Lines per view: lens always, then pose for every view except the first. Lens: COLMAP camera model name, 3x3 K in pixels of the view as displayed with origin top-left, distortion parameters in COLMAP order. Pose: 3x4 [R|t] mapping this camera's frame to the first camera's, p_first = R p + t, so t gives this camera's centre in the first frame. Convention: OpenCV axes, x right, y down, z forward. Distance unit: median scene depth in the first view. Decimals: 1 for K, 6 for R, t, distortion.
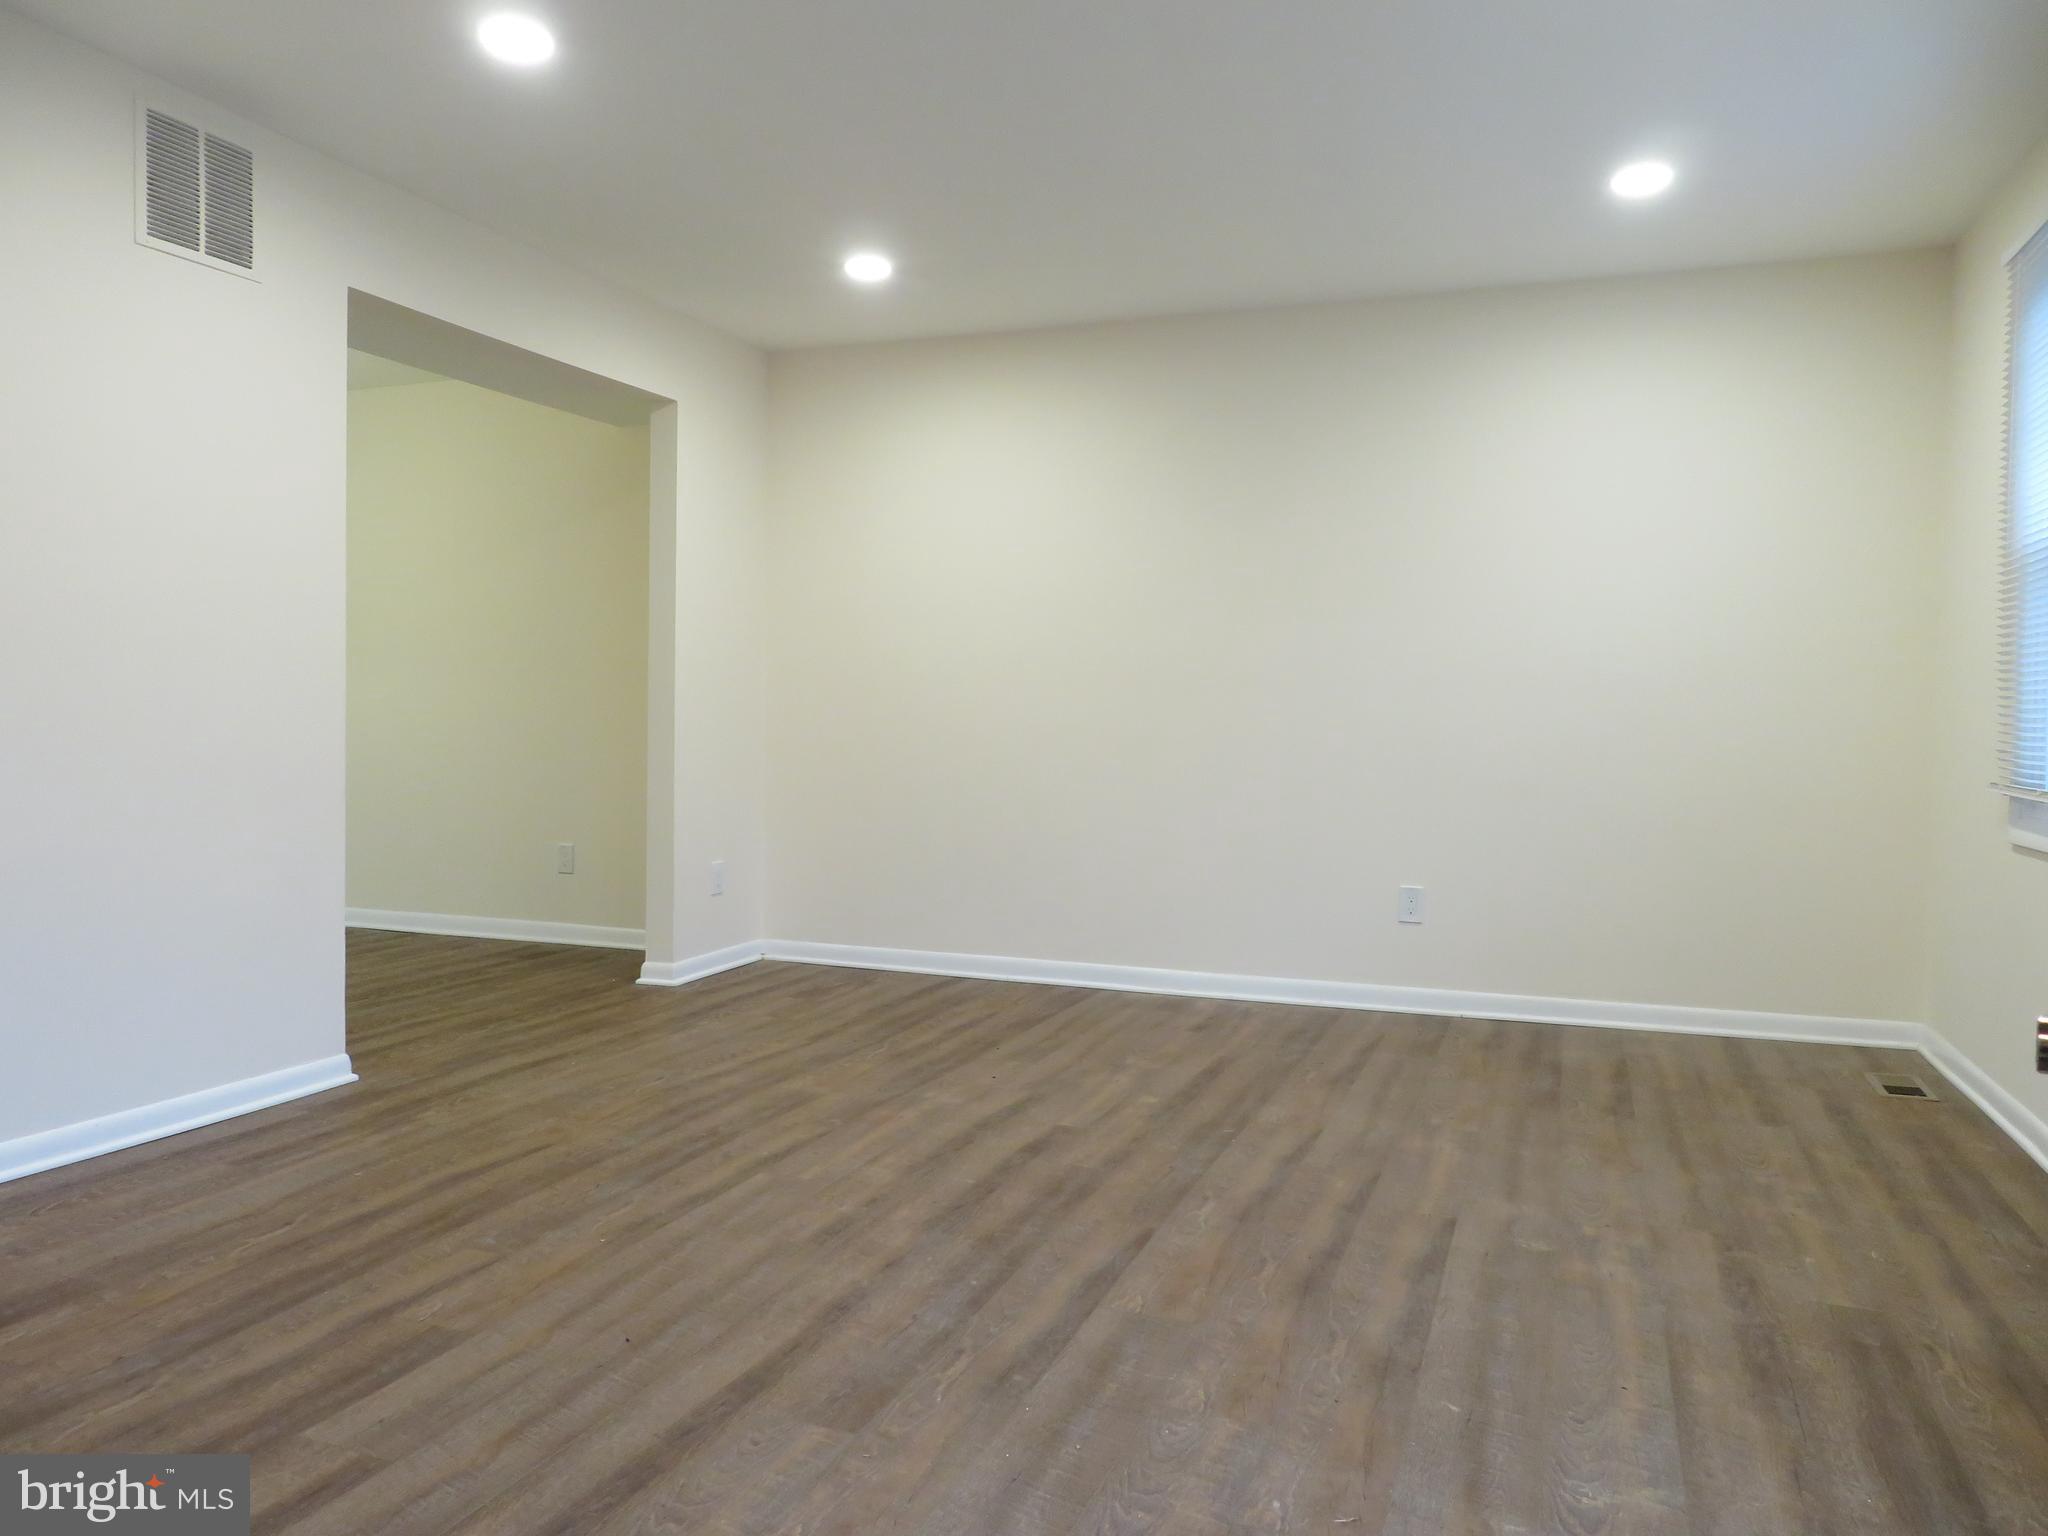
lens RADIAL K [[1461.6, 0, 1015.0], [0, 1461.6, 763.5], [0, 0, 1]] dist [-0.017856, 0.012173]
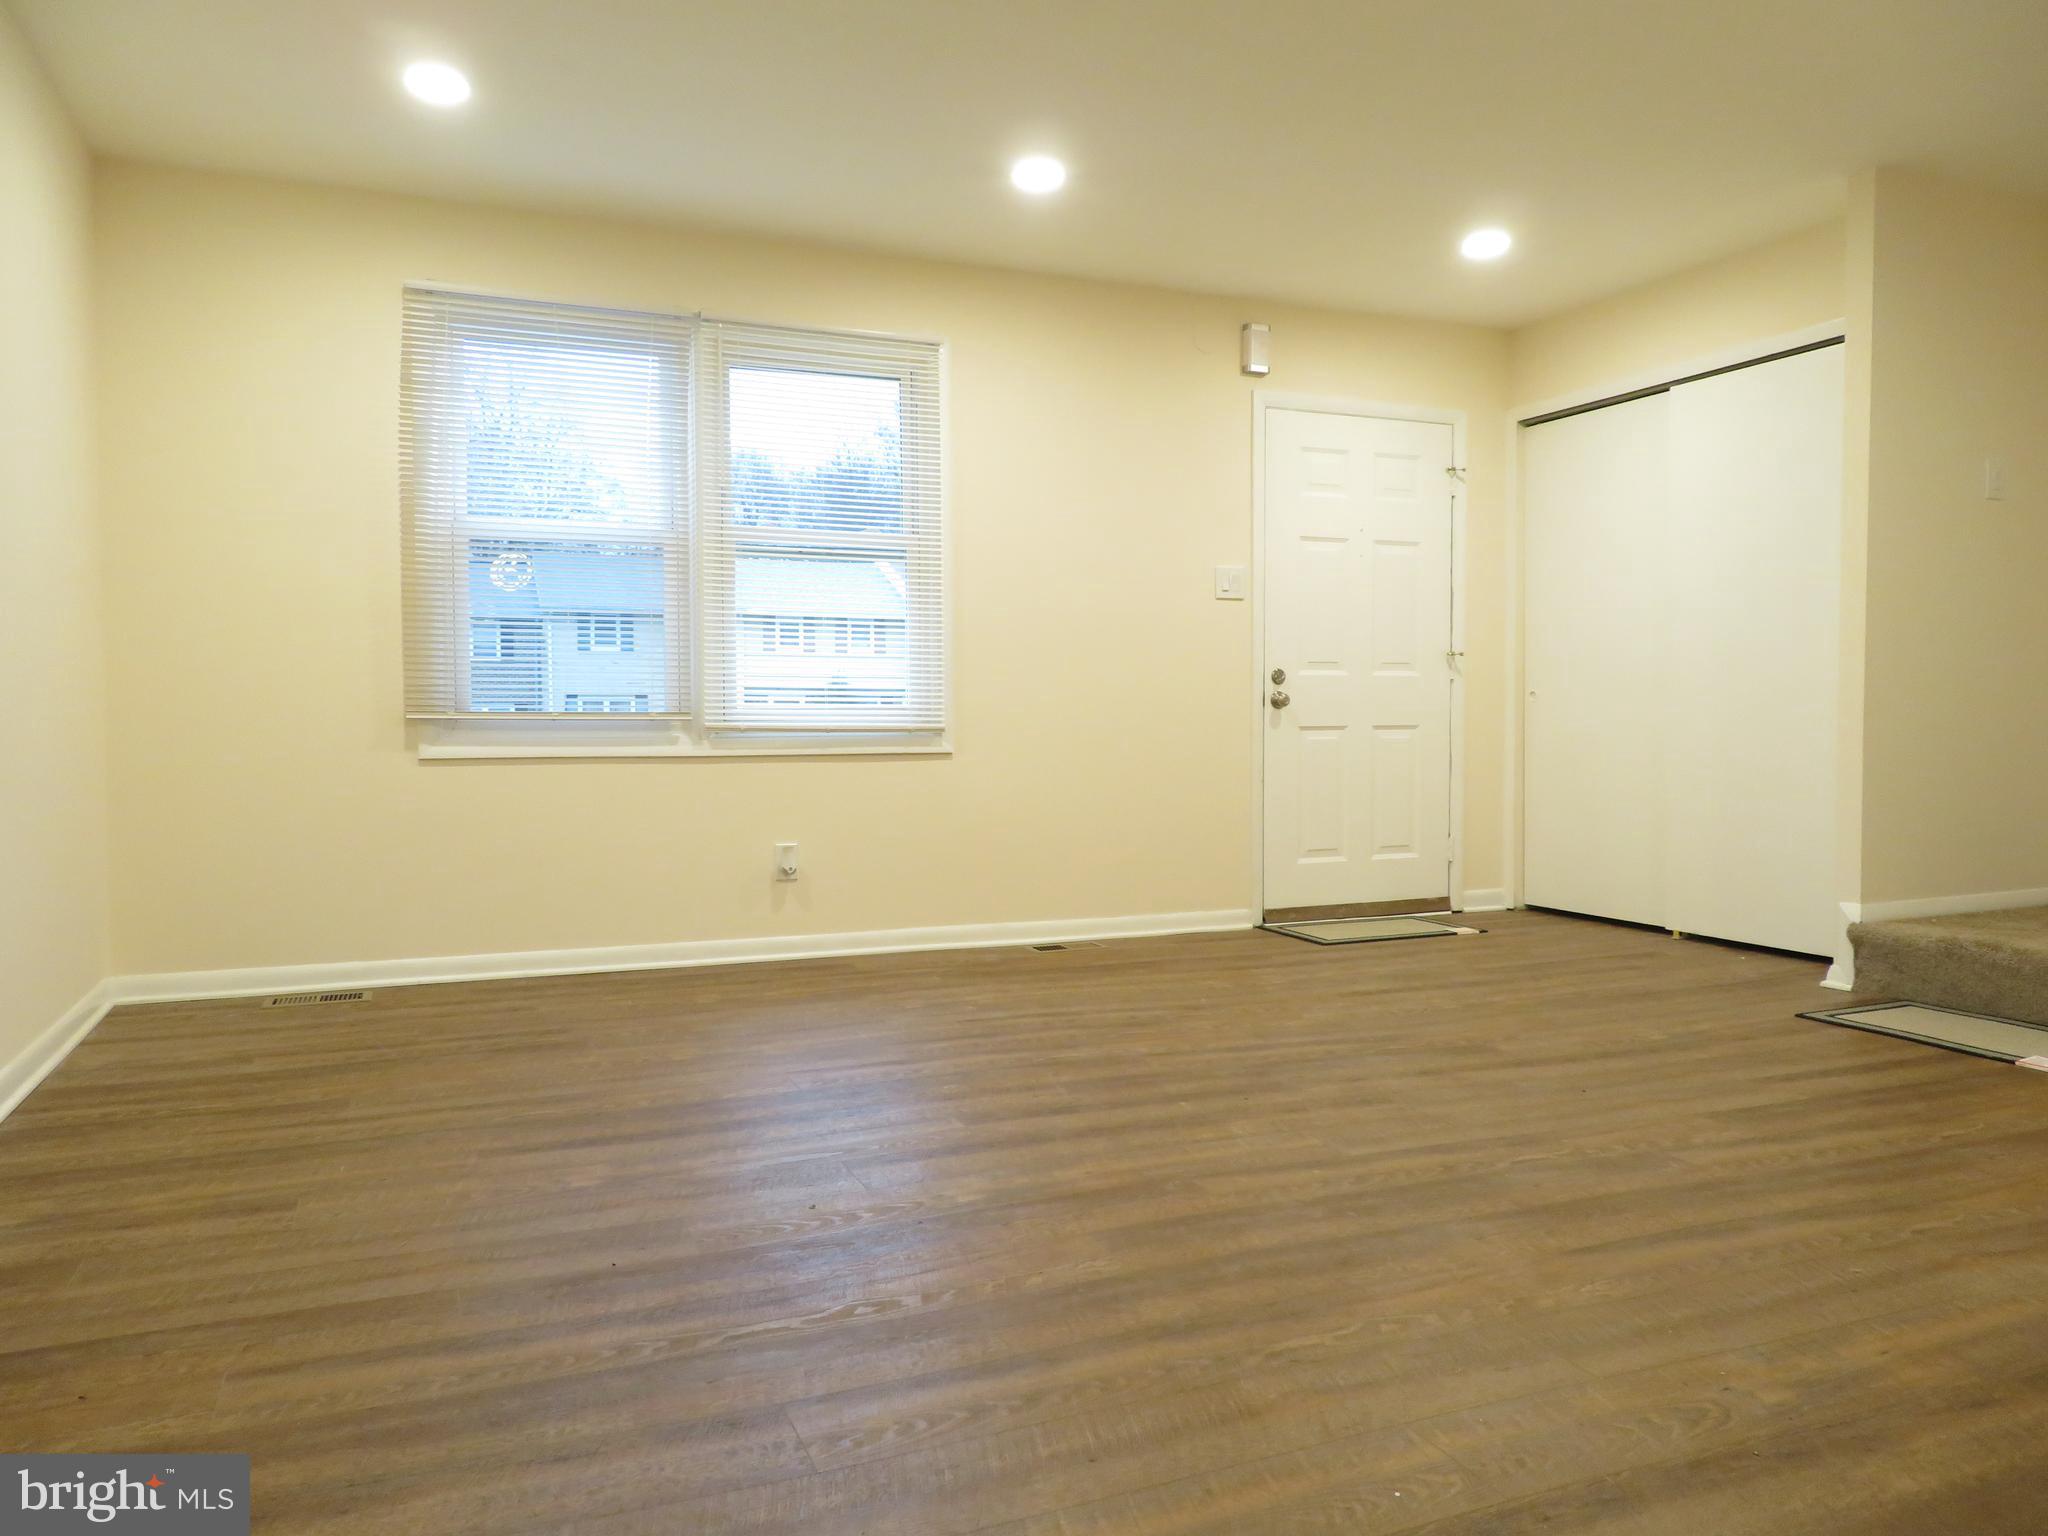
lens RADIAL K [[1461.6, 0, 1015.0], [0, 1461.6, 763.5], [0, 0, 1]] dist [-0.017856, 0.012173]
pose [[-0.692019, -0.034578, 0.721051, -0.667876], [0.016890, 0.997803, 0.064059, -0.014655], [-0.721682, 0.056509, -0.689914, 1.761855]]
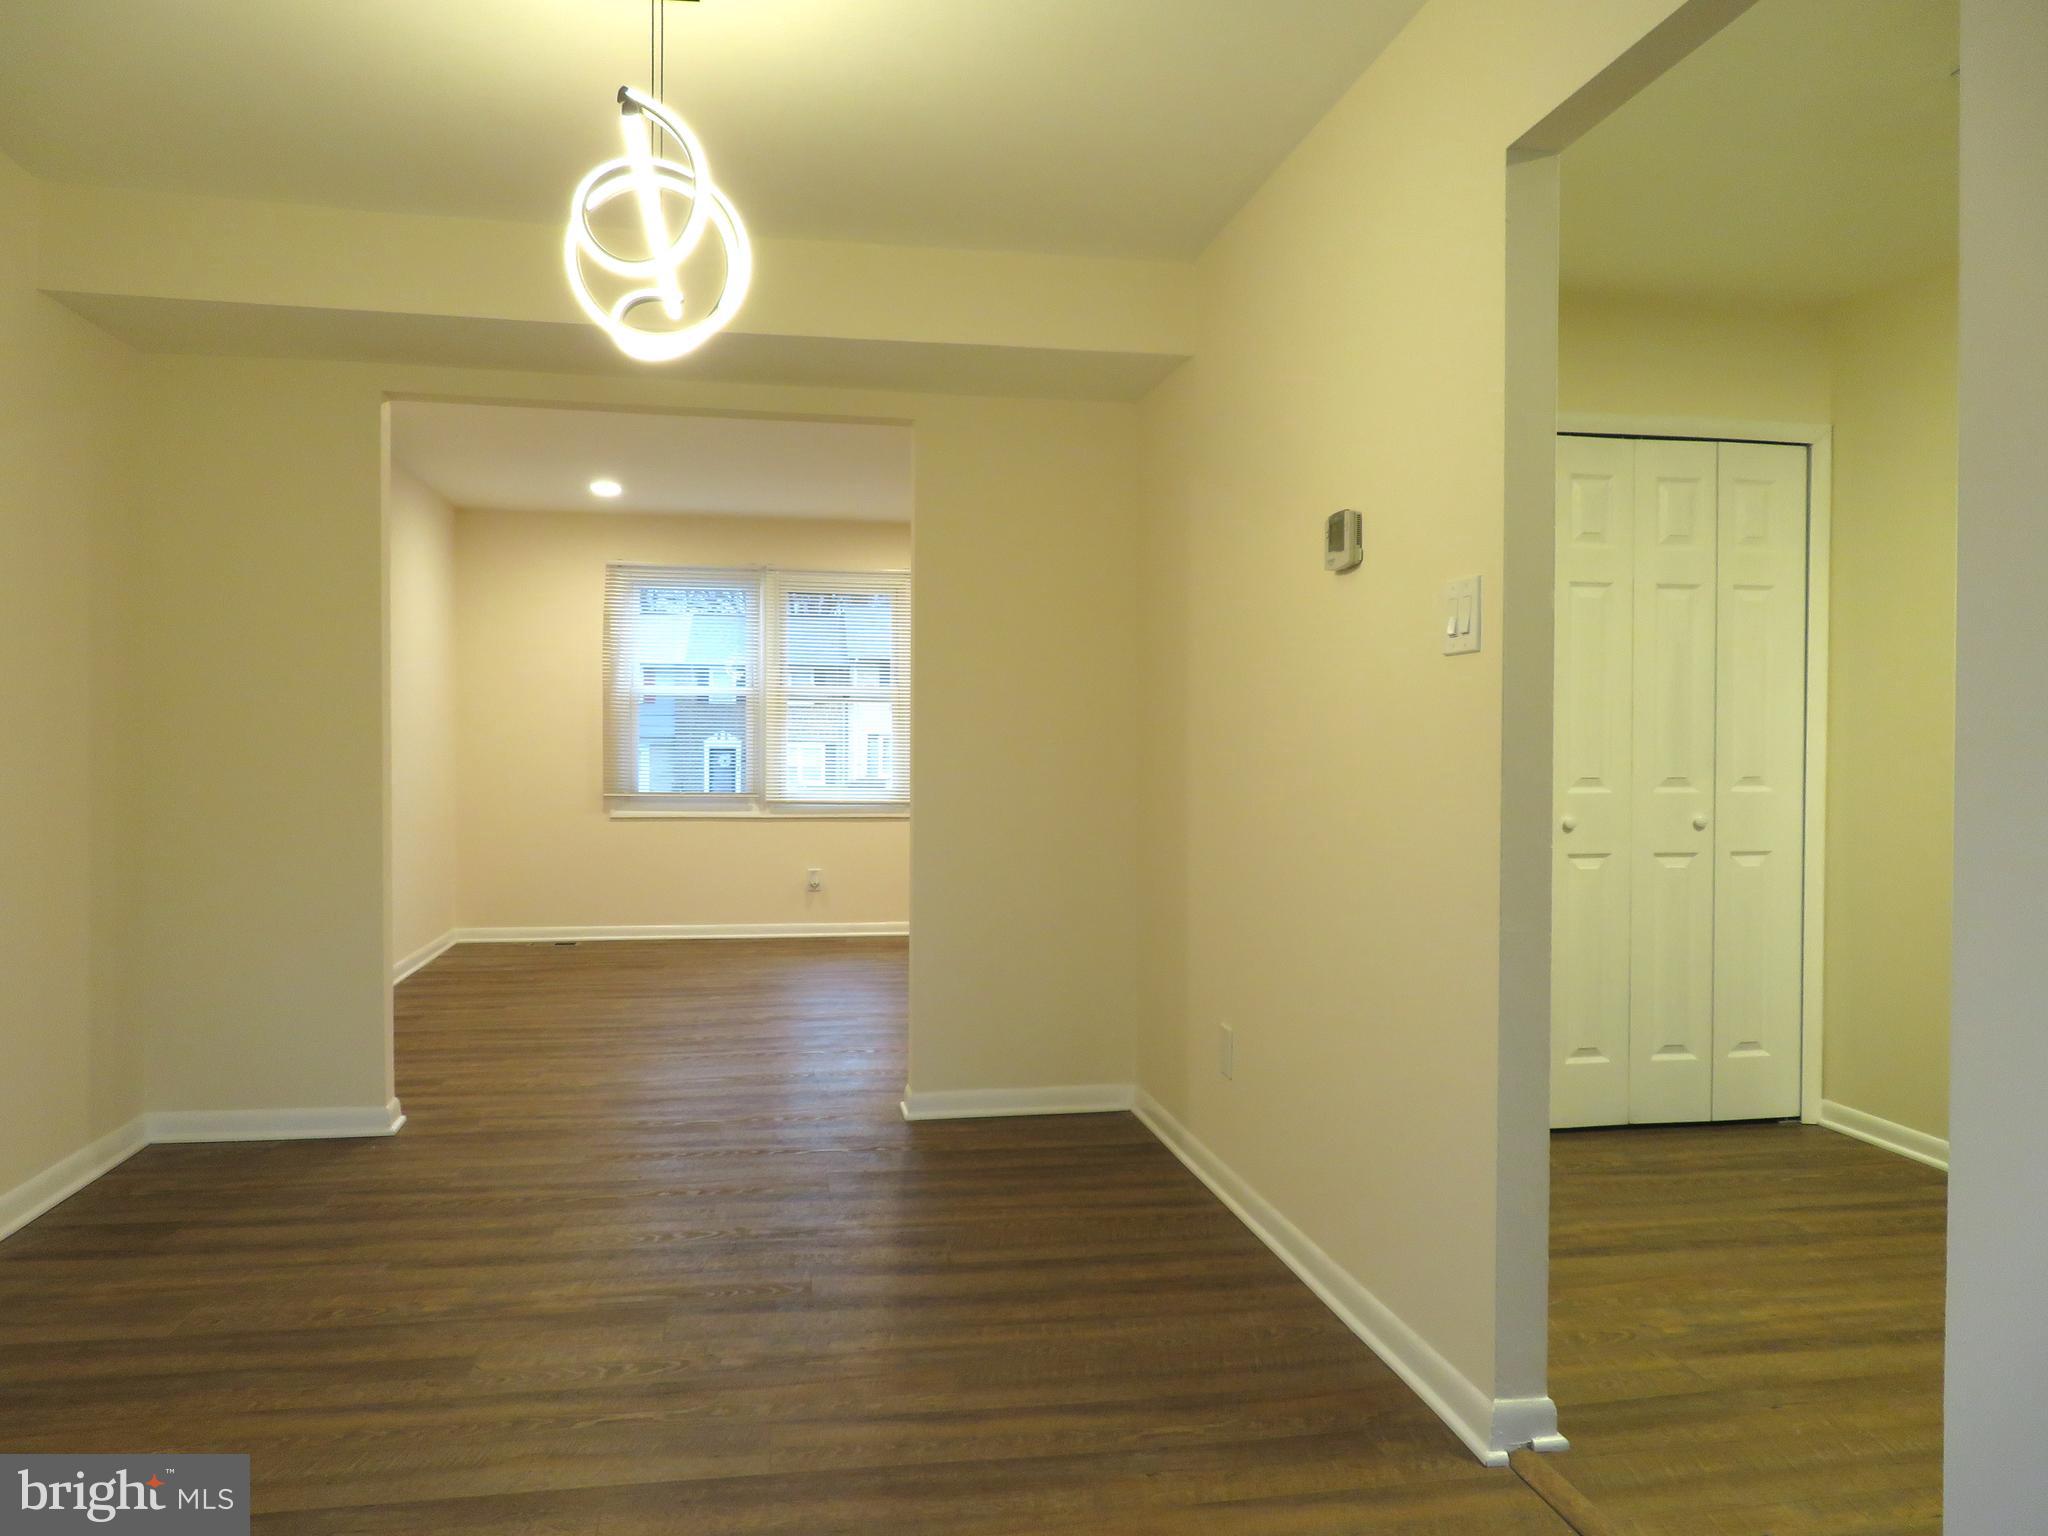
lens RADIAL K [[1461.6, 0, 1015.0], [0, 1461.6, 763.5], [0, 0, 1]] dist [-0.017856, 0.012173]
pose [[-0.514044, -0.026183, 0.857364, -1.913165], [0.014975, 0.999108, 0.039490, -0.132900], [-0.857633, 0.033138, -0.513194, 1.925907]]
